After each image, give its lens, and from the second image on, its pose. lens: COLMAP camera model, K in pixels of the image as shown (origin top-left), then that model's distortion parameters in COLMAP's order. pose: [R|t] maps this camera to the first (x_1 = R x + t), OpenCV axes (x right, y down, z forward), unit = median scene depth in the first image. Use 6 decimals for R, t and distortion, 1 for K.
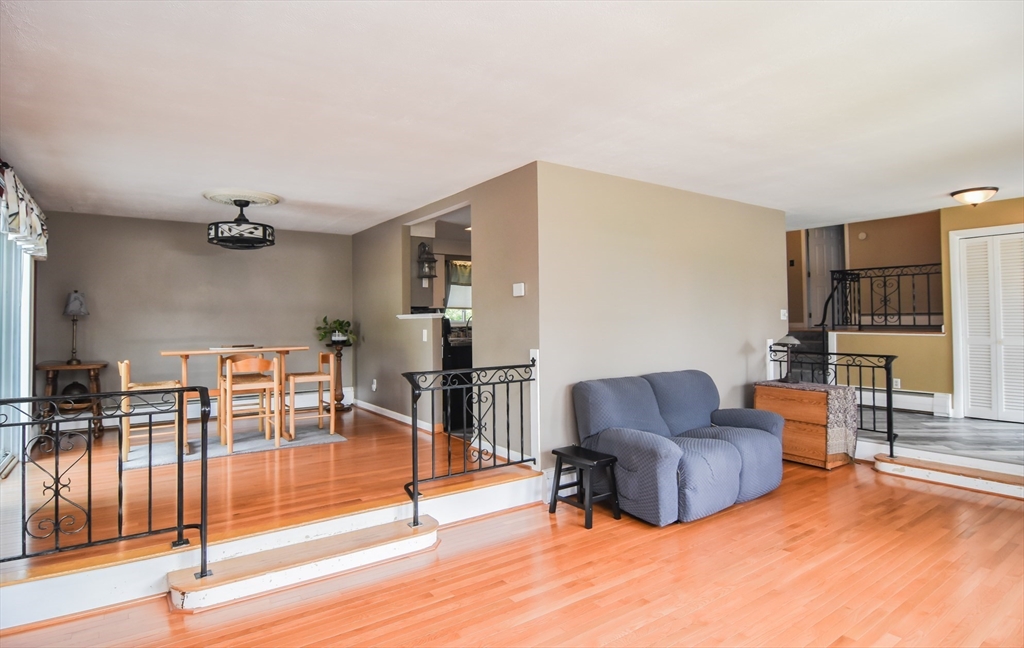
lens RADIAL K [[553.5, 0, 508.3], [0, 553.5, 320.0], [0, 0, 1]] dist [-0.008441, -0.000816]
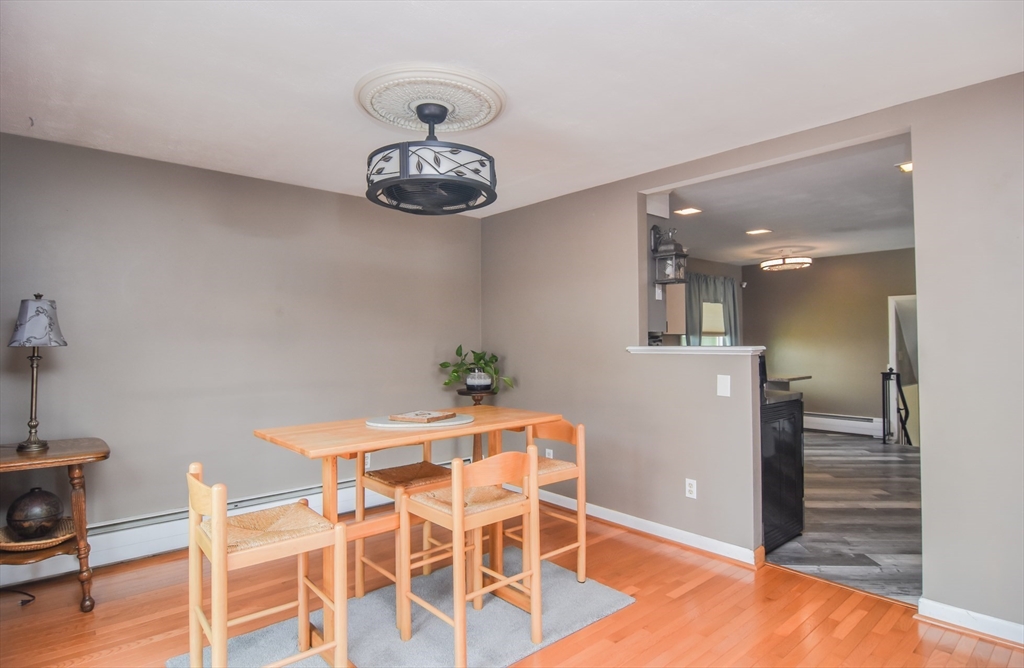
lens RADIAL K [[557.8, 0, 512.7], [0, 557.8, 331.8], [0, 0, 1]] dist [-0.003356, -0.000504]
pose [[0.995087, 0.008438, 0.098642, -0.428786], [-0.007141, 0.999883, -0.013494, -0.018315], [-0.098744, 0.012723, 0.995031, 0.486290]]
